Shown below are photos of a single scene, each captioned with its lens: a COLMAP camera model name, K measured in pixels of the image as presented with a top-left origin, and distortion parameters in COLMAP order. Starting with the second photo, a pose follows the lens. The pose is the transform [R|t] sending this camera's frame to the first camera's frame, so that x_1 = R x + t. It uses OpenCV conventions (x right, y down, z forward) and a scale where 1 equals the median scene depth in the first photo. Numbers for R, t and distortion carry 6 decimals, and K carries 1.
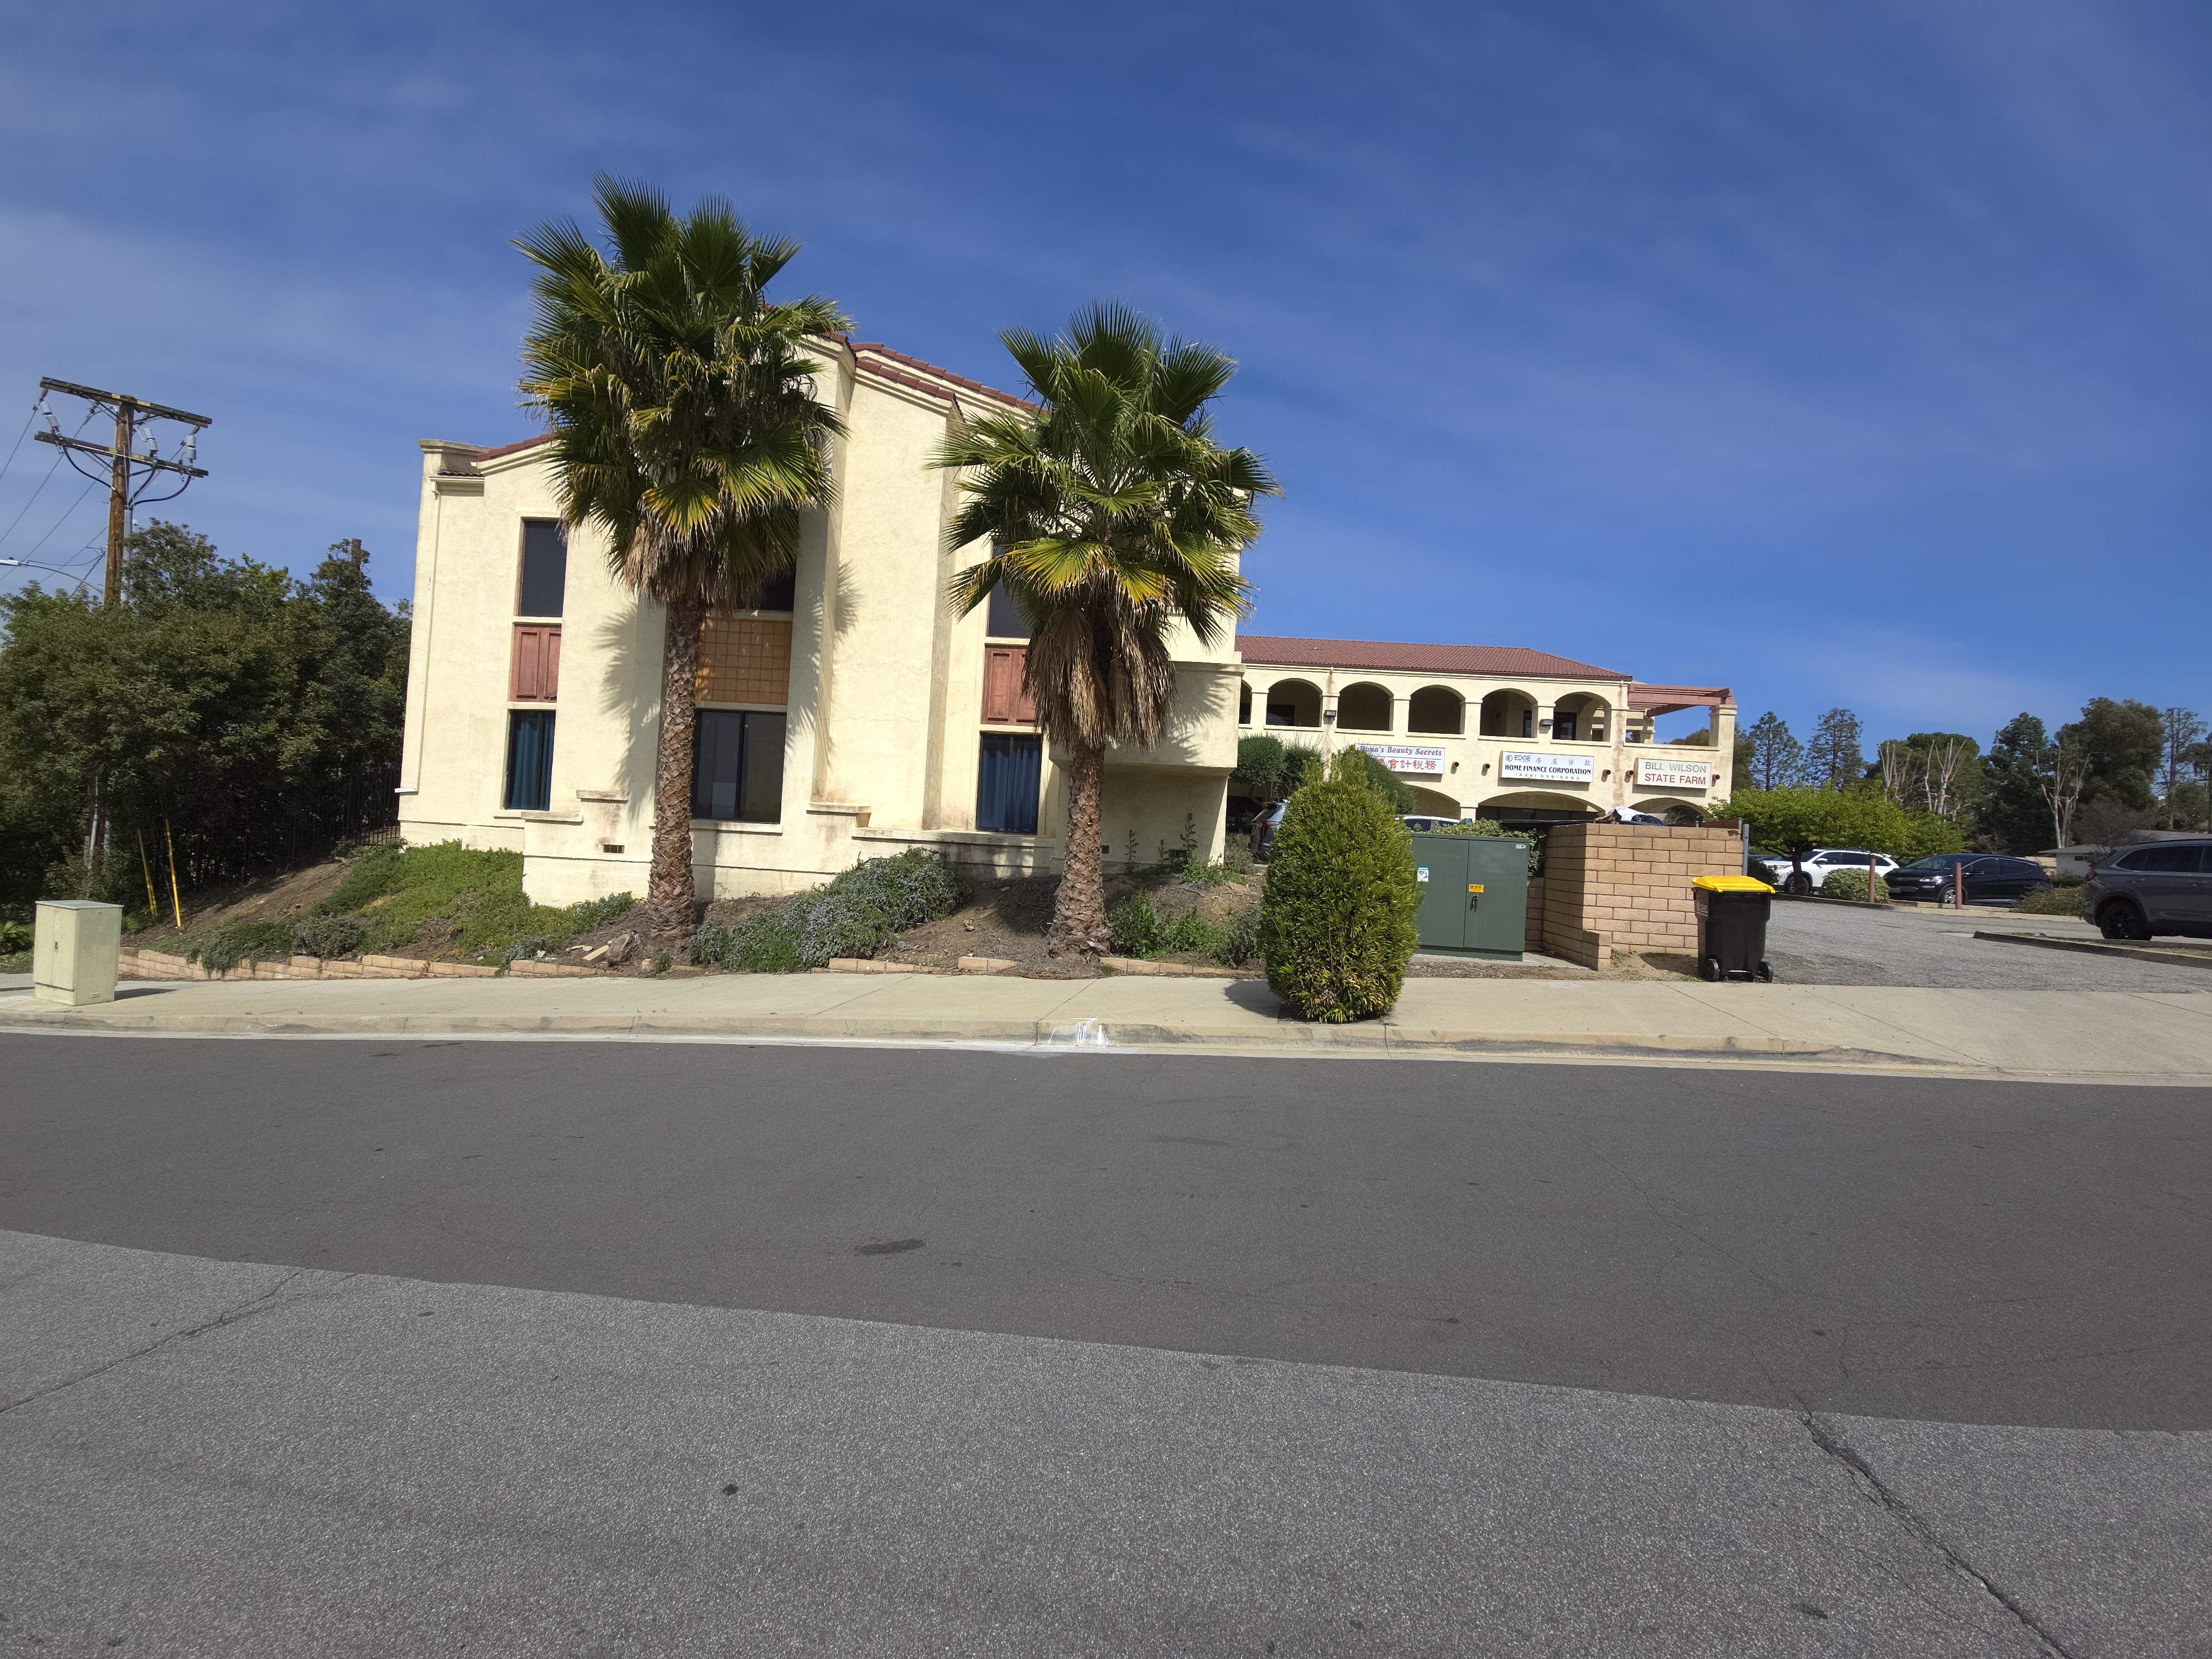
lens RADIAL K [[891.3, 0, 1116.0], [0, 891.3, 818.7], [0, 0, 1]] dist [-0.001885, 0.000051]
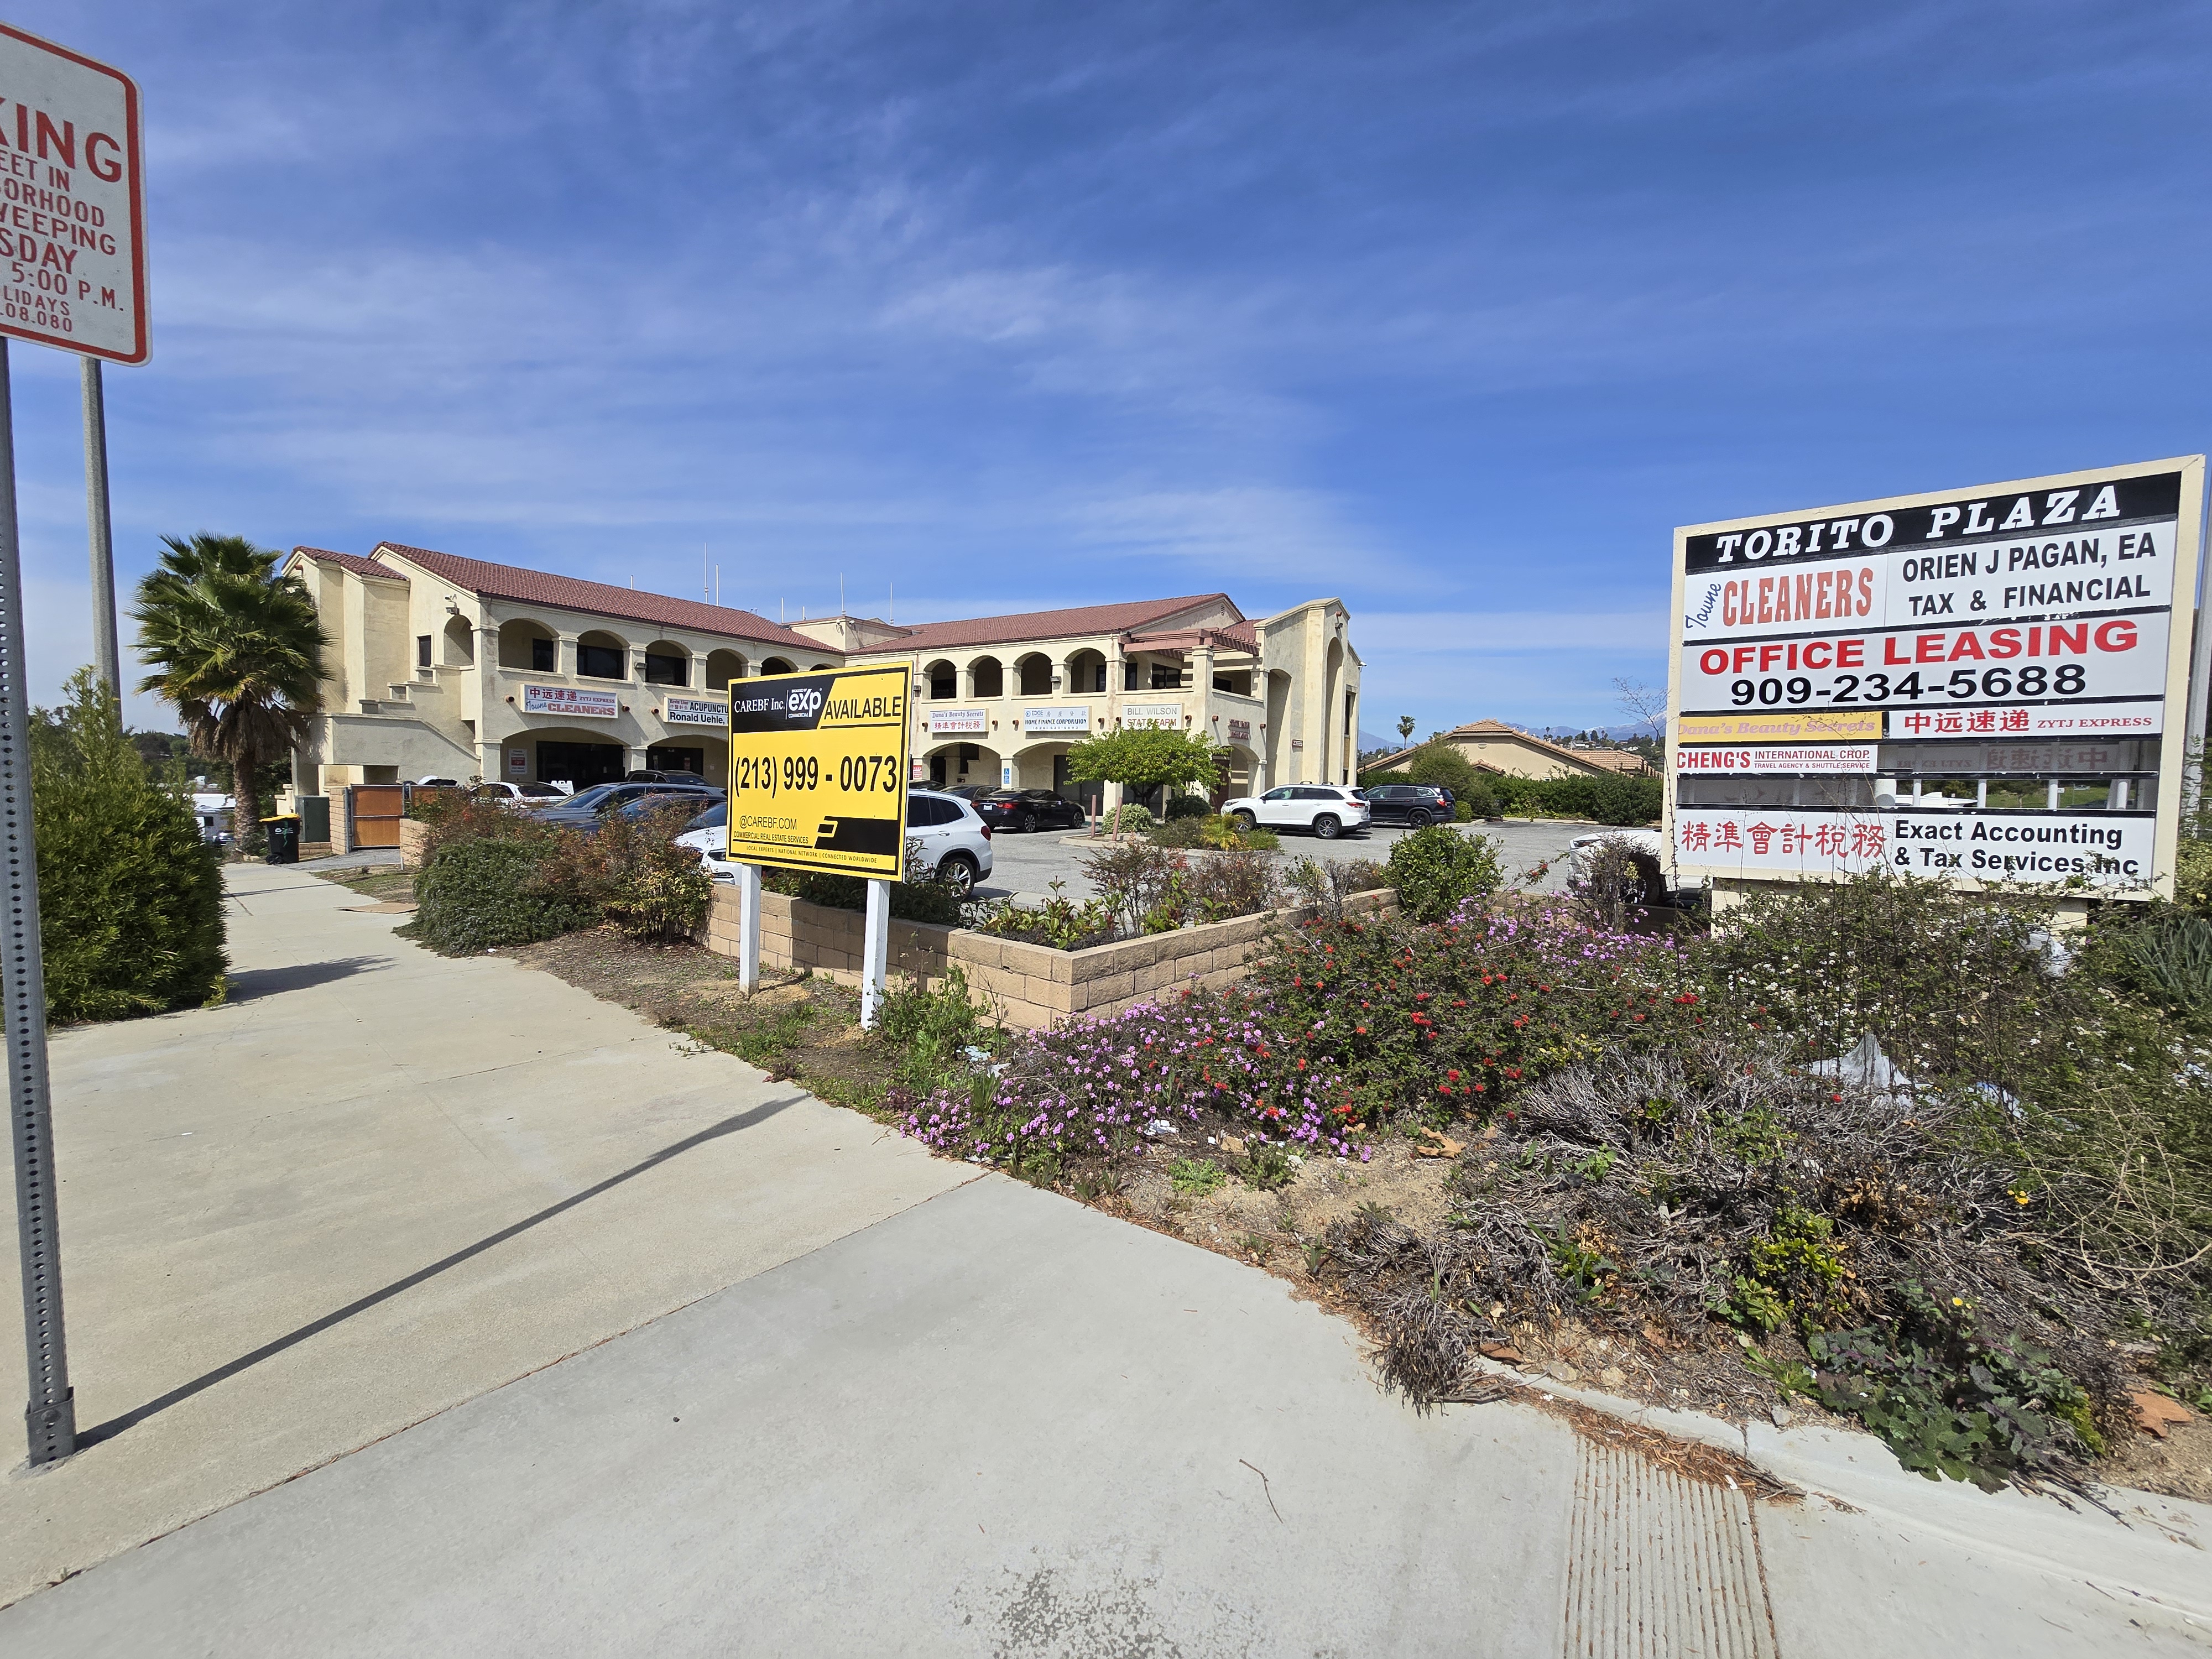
lens RADIAL K [[905.3, 0, 1115.0], [0, 905.3, 828.6], [0, 0, 1]] dist [-0.001479, 0.000241]
pose [[0.863096, -0.011322, -0.504912, 1.111810], [0.041789, 0.997921, 0.049057, 0.025788], [0.503307, -0.063441, 0.861776, 0.049989]]
